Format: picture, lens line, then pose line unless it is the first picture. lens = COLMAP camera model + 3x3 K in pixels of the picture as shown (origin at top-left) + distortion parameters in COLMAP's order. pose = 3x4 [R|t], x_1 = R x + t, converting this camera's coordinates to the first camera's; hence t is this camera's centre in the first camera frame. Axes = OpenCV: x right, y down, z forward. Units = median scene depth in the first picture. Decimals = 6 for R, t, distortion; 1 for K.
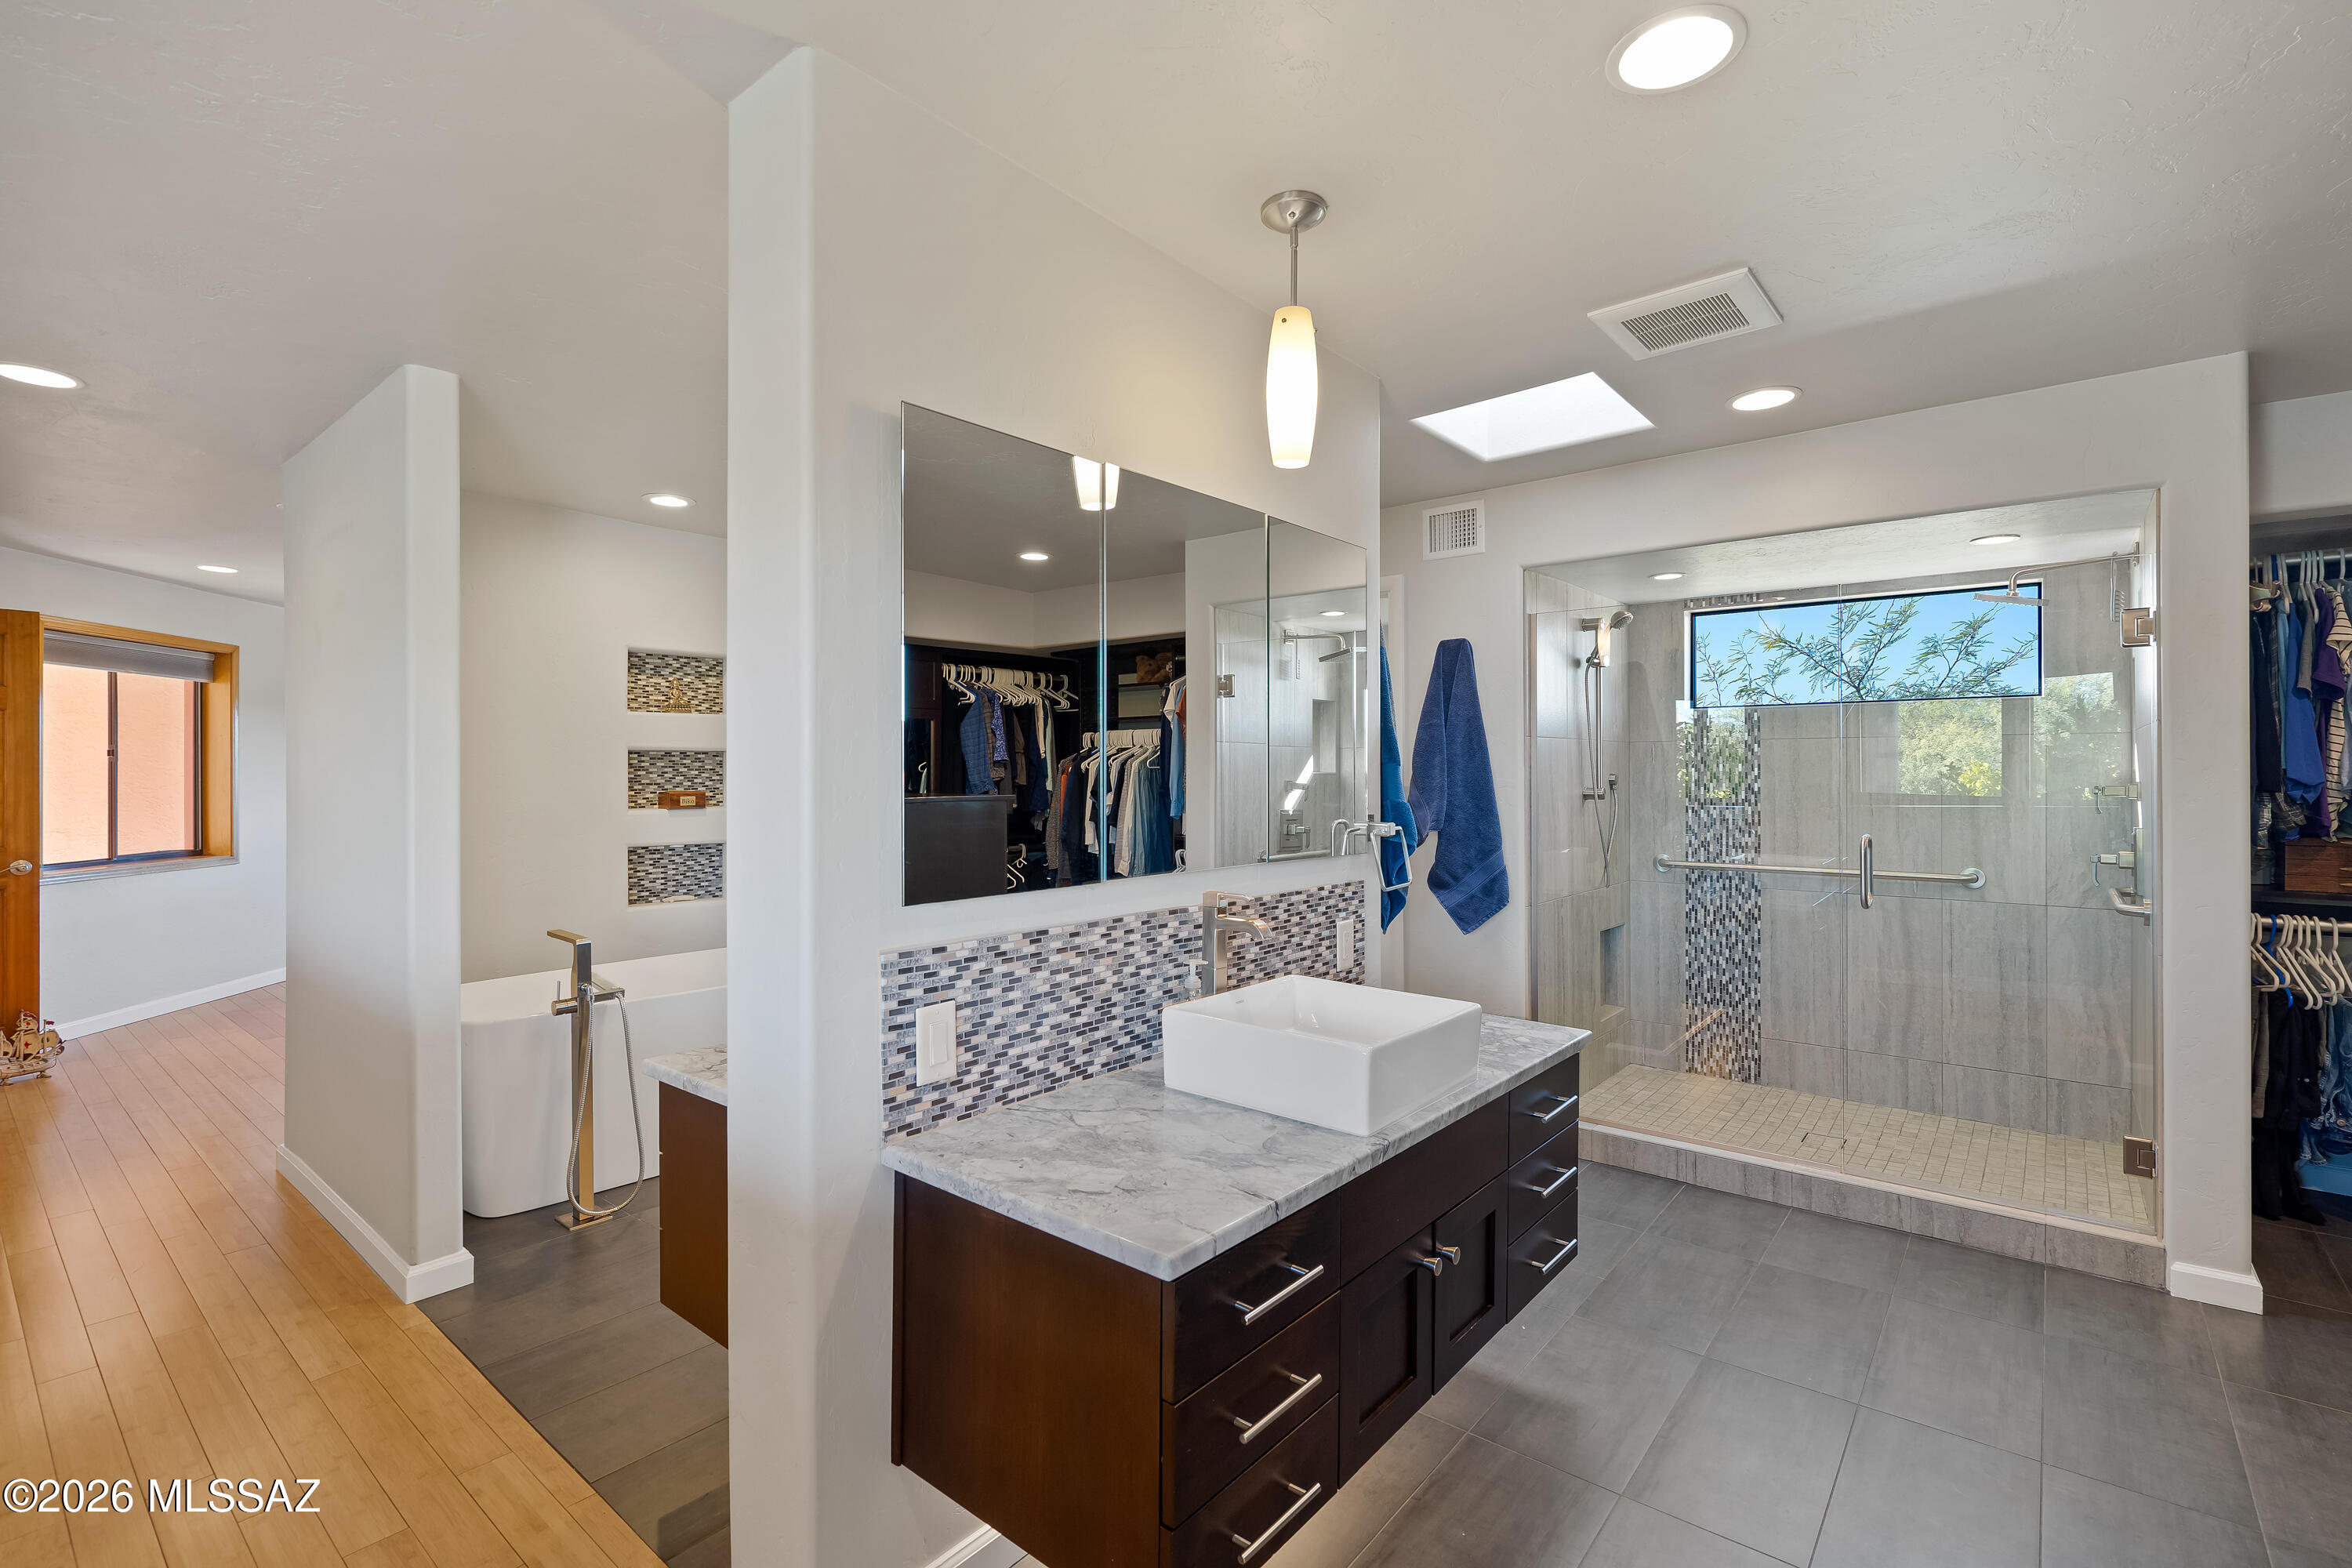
lens RADIAL K [[1069.0, 0, 1171.2], [0, 1069.0, 774.1], [0, 0, 1]] dist [0.001424, 0.000585]
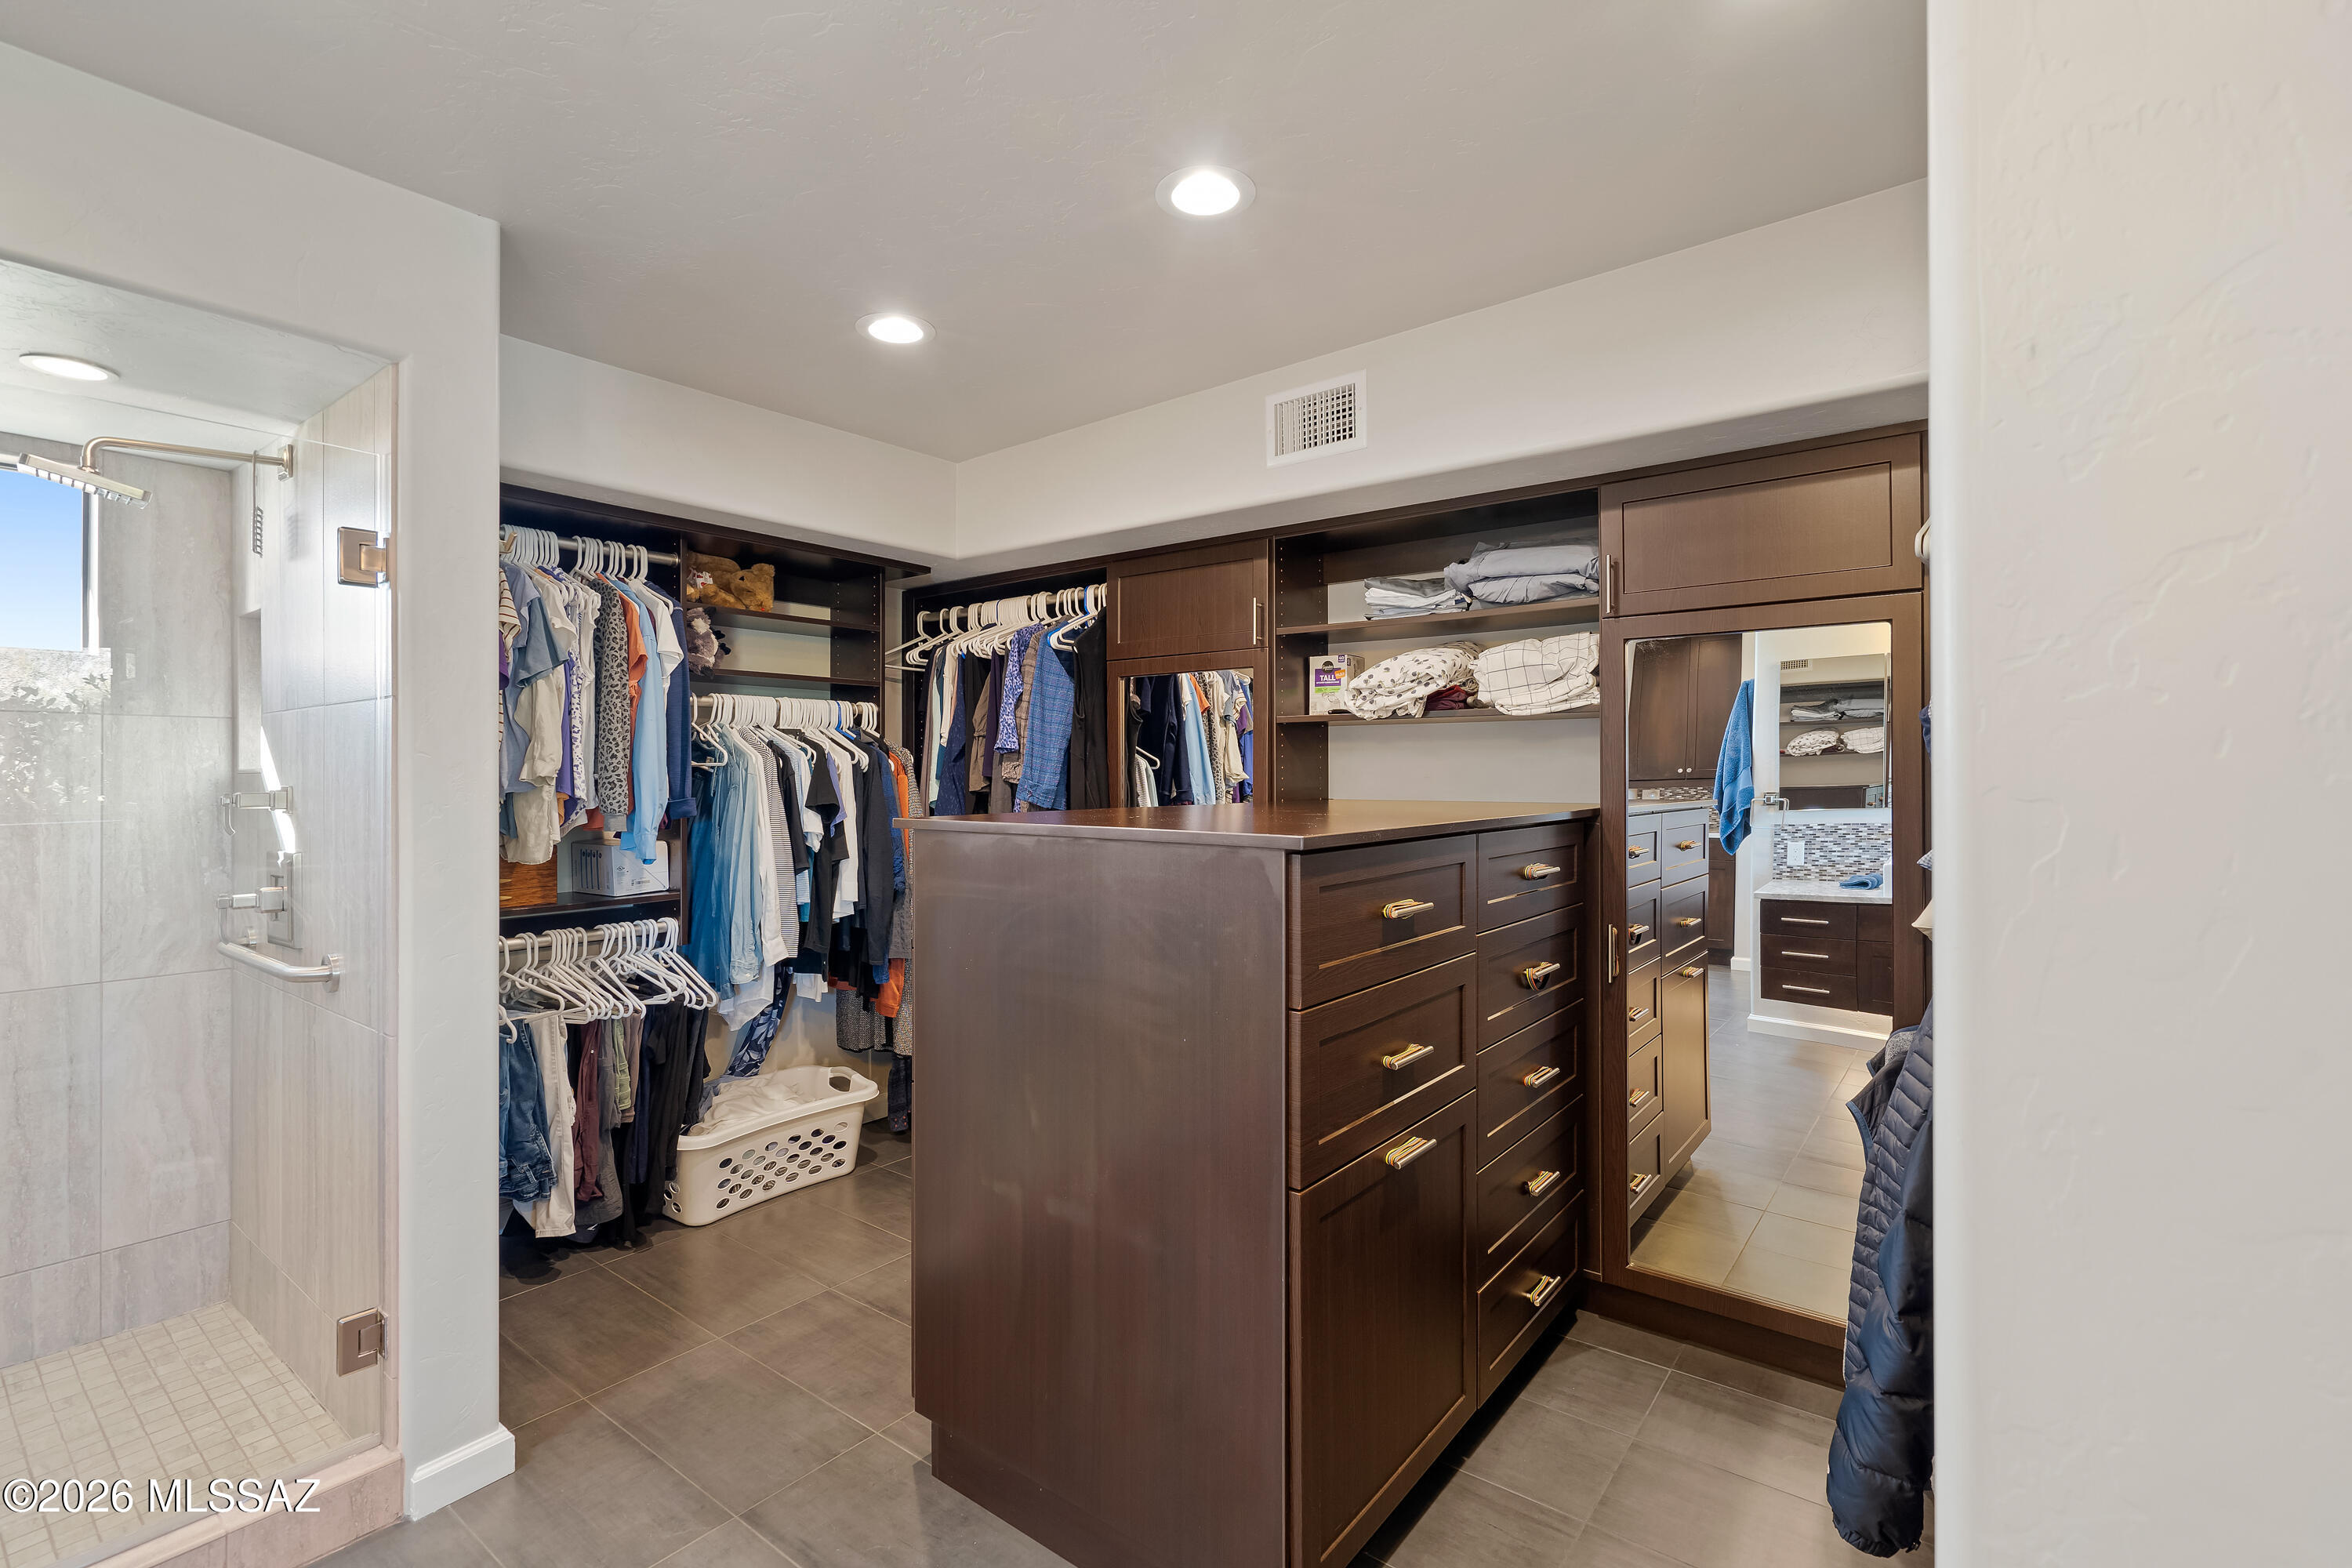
lens RADIAL K [[1069.0, 0, 1172.3], [0, 1069.0, 771.4], [0, 0, 1]] dist [0.001424, 0.000585]
pose [[-0.027474, 0.008846, 0.999583, 0.163267], [0.002697, 0.999958, -0.008776, 0.004287], [-0.999619, 0.002455, -0.027497, 0.389331]]
